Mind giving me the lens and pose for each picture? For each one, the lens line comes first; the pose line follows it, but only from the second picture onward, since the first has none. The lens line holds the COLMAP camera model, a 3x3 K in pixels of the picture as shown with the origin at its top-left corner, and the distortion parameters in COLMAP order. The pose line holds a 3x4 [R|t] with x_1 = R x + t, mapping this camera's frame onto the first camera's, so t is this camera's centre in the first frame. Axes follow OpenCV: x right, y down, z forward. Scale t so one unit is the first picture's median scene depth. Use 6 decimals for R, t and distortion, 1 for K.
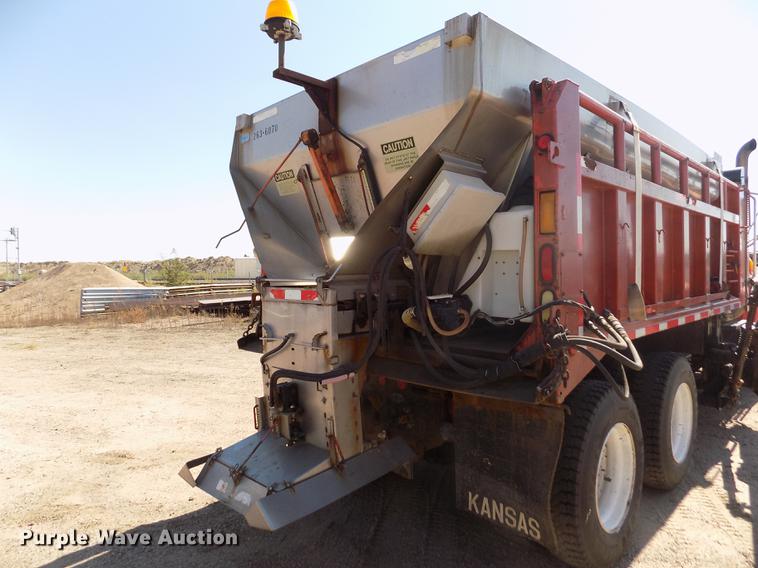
lens RADIAL K [[508.3, 0, 379.0], [0, 508.3, 277.5], [0, 0, 1]] dist [-0.063380, 0.062719]
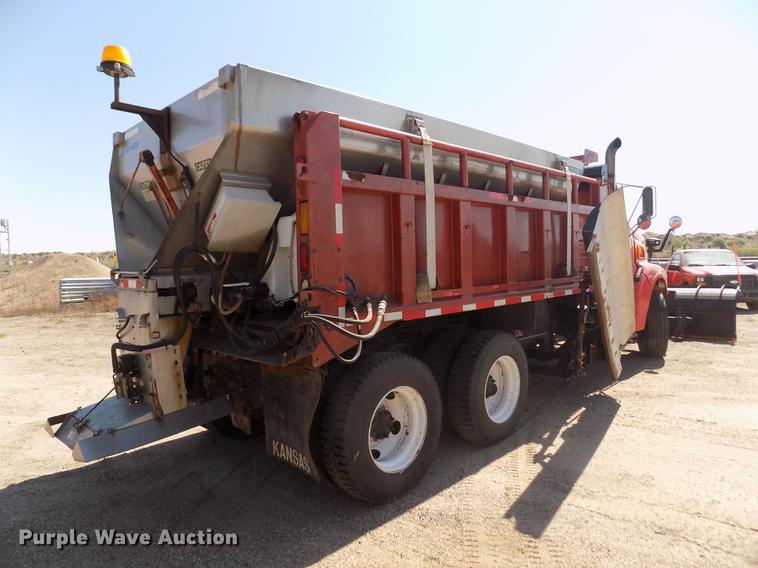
lens RADIAL K [[508.3, 0, 375.2], [0, 508.3, 277.9], [0, 0, 1]] dist [-0.063380, 0.062719]
pose [[0.999933, -0.011533, 0.001020, 0.442746], [0.011501, 0.999568, 0.027041, -0.008239], [-0.001332, -0.027028, 0.999634, -0.248257]]
